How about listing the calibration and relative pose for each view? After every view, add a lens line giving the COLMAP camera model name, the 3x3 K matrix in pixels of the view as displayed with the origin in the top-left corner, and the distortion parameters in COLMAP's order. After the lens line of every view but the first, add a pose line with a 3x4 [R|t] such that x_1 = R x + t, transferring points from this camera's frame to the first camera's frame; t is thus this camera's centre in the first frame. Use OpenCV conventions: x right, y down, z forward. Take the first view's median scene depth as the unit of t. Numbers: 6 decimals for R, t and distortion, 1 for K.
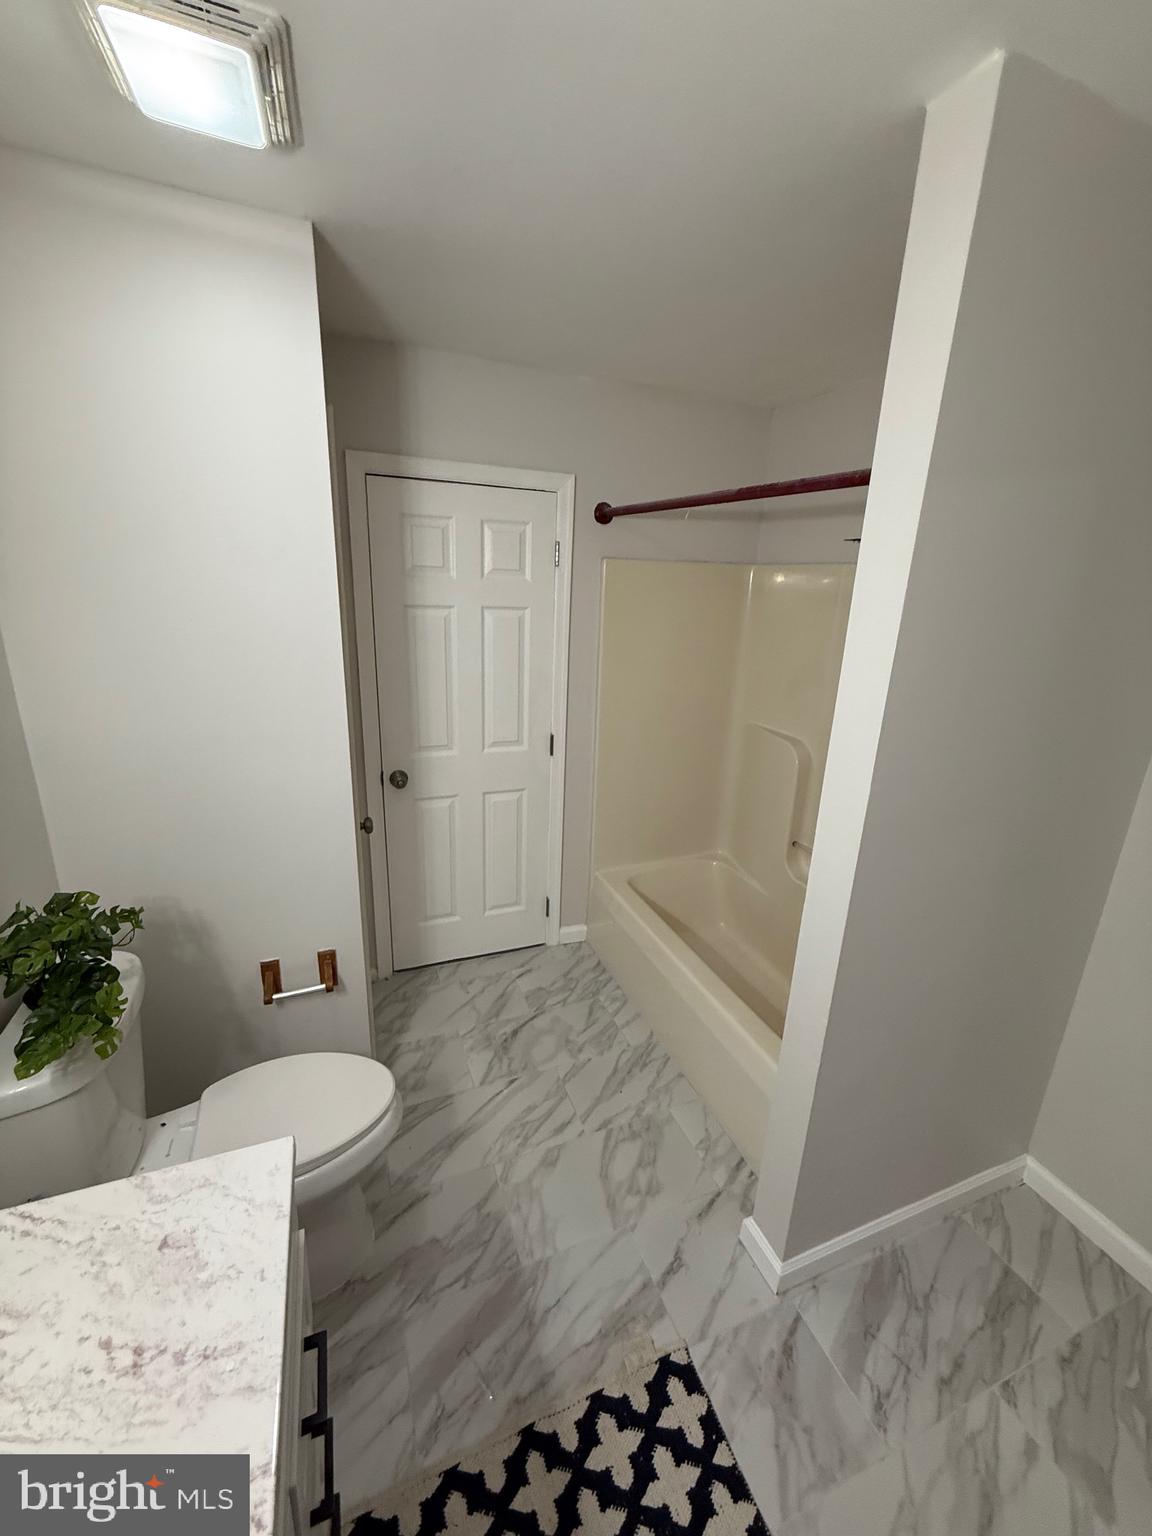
lens RADIAL K [[608.3, 0, 573.5], [0, 608.3, 762.8], [0, 0, 1]] dist [-0.000482, -0.000205]
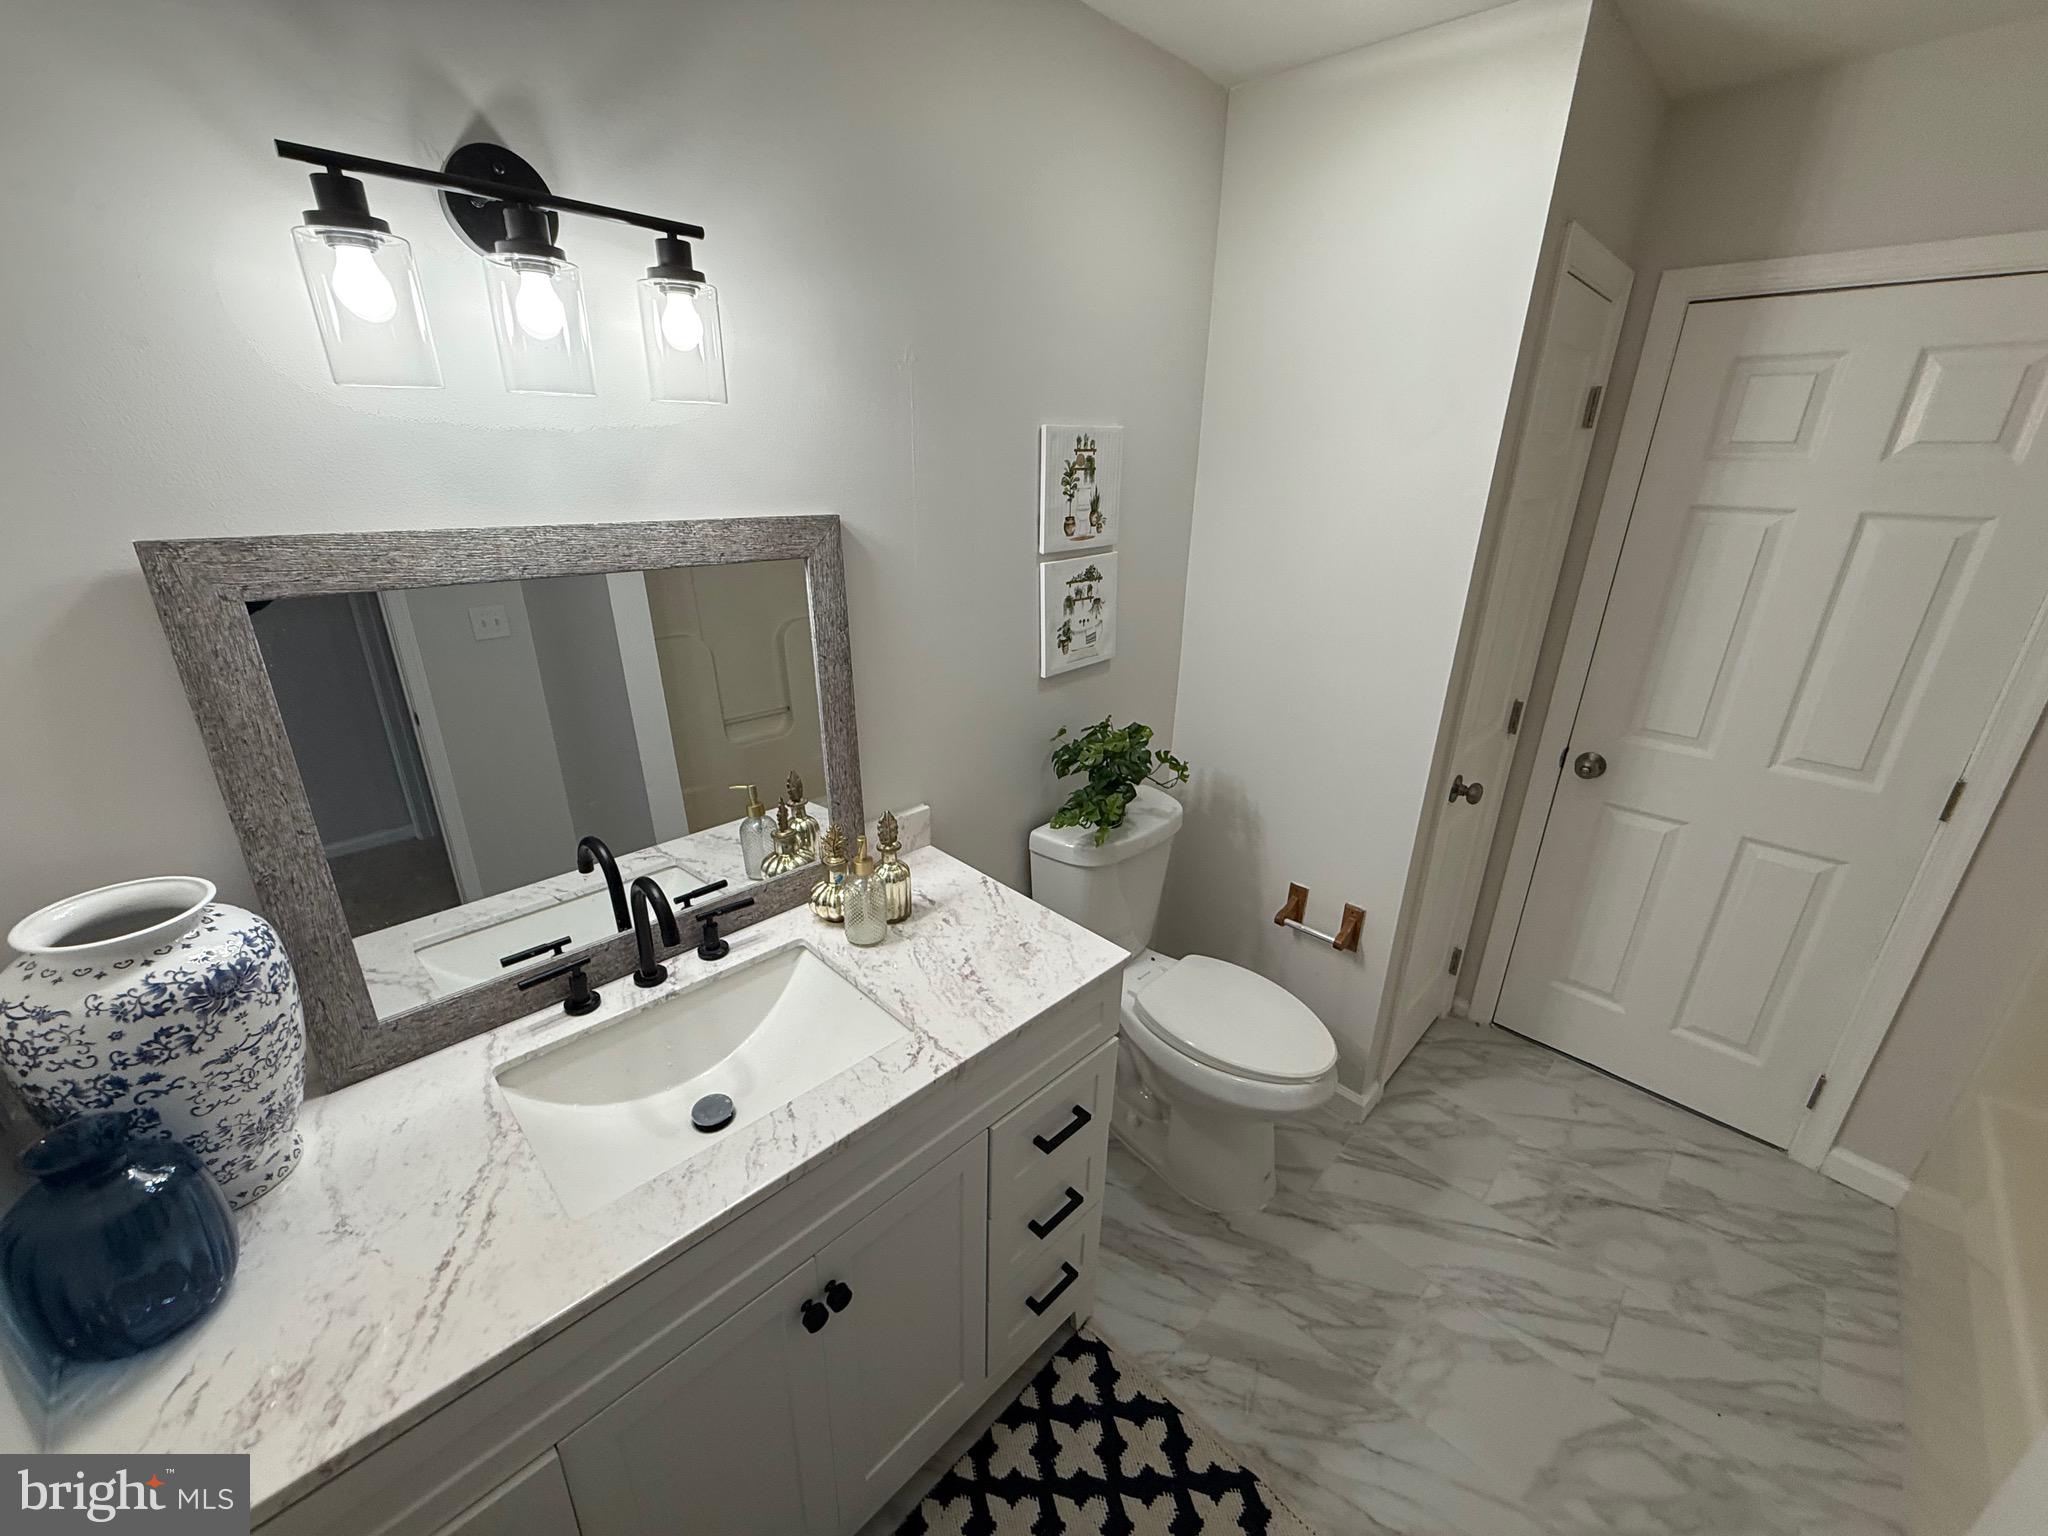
lens RADIAL K [[811.0, 0, 1019.5], [0, 811.0, 766.5], [0, 0, 1]] dist [-0.000482, -0.000205]
pose [[0.396888, 0.300332, -0.867341, 0.267815], [-0.266287, 0.941988, 0.204329, 0.013562], [0.878391, 0.149866, 0.453838, 0.033420]]
